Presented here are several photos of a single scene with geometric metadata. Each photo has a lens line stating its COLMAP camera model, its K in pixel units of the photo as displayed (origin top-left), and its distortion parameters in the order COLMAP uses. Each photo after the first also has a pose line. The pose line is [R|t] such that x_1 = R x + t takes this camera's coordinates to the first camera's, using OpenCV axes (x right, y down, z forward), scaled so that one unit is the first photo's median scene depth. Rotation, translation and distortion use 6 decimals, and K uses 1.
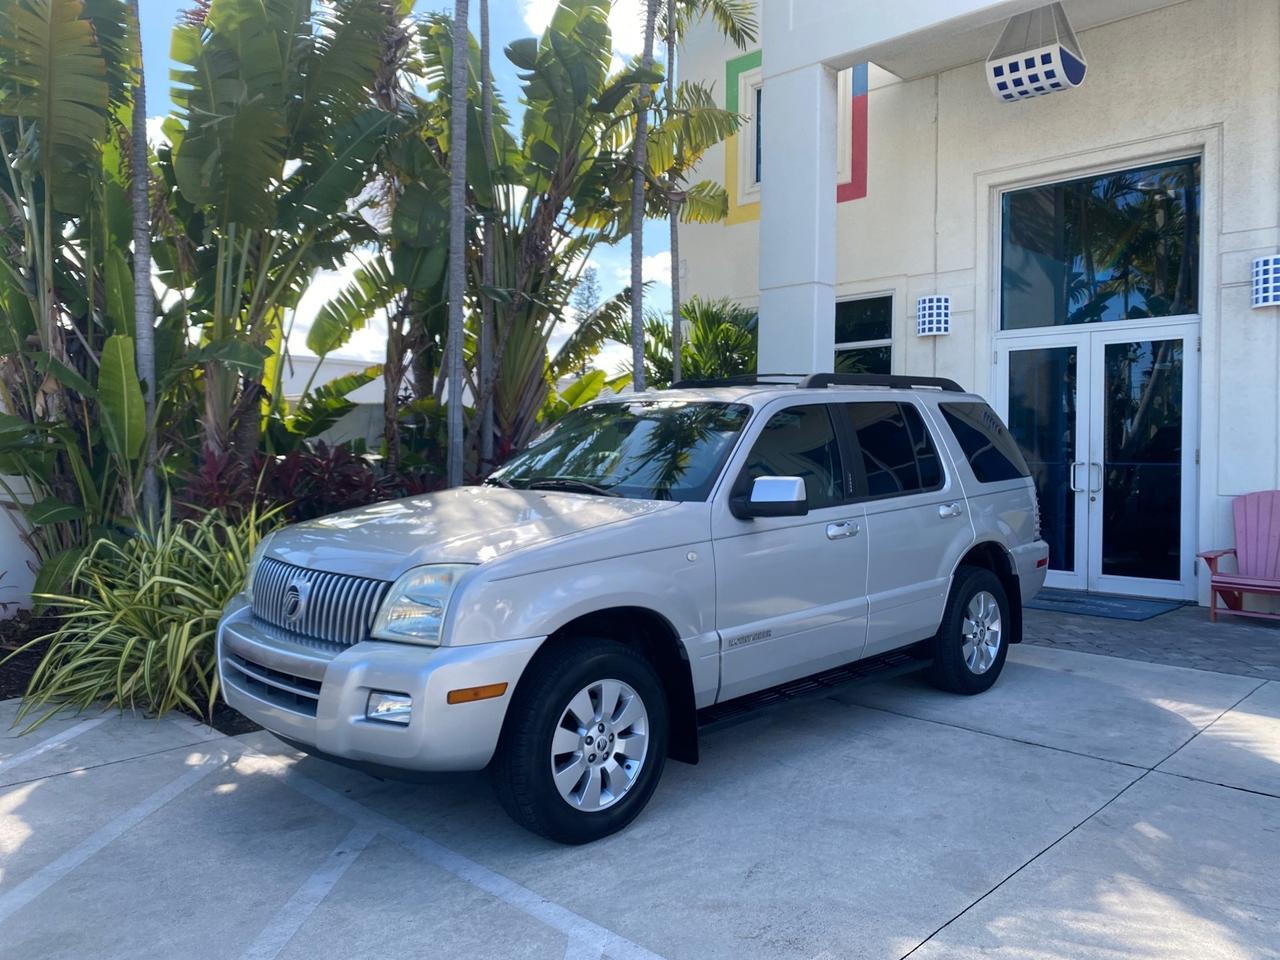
lens RADIAL K [[989.9, 0, 641.1], [0, 989.9, 474.6], [0, 0, 1]] dist [0.005350, 0.003852]
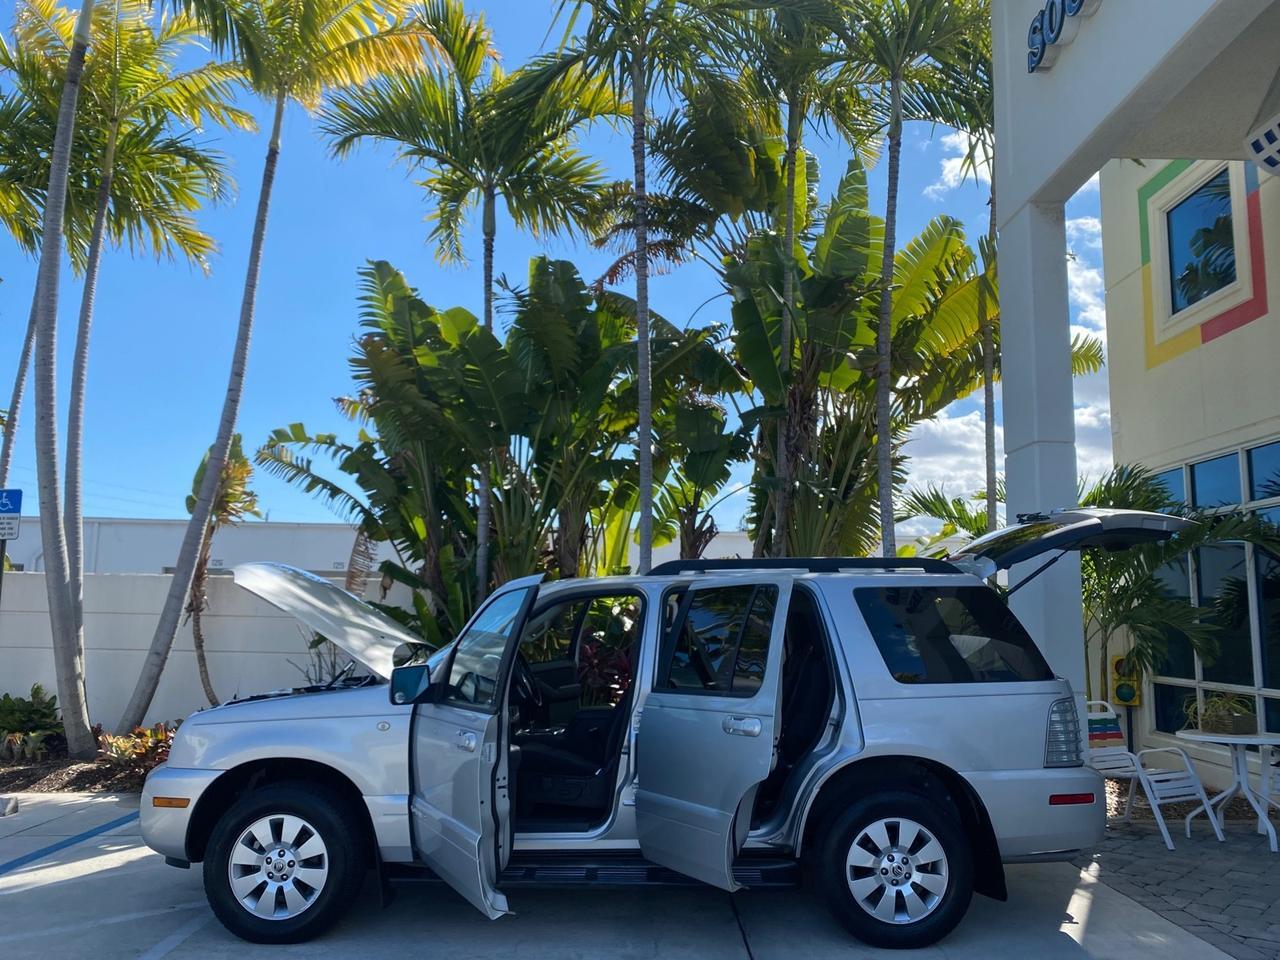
lens RADIAL K [[986.0, 0, 642.7], [0, 986.0, 472.7], [0, 0, 1]] dist [0.014528, -0.007563]
pose [[0.705630, -0.092241, -0.702551, 0.857278], [-0.032937, 0.986149, -0.162557, -0.027665], [0.707814, 0.137845, 0.692819, 0.252793]]
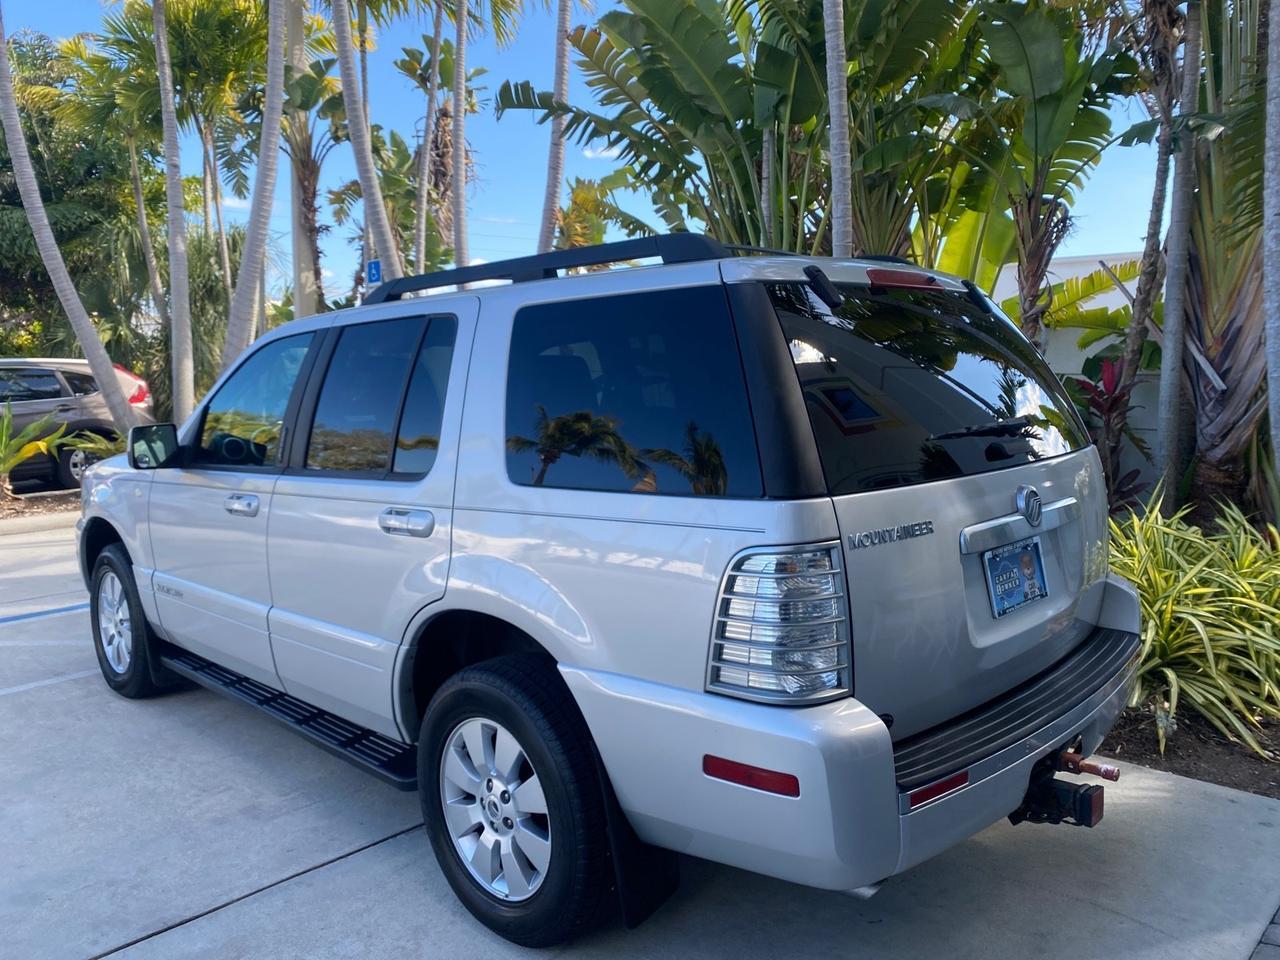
lens RADIAL K [[986.0, 0, 642.7], [0, 986.0, 472.7], [0, 0, 1]] dist [0.014528, -0.007563]
pose [[0.014644, 0.108228, -0.994018, 0.836868], [-0.019683, 0.993963, 0.107932, -0.049142], [0.999699, 0.017985, 0.016686, 1.133056]]
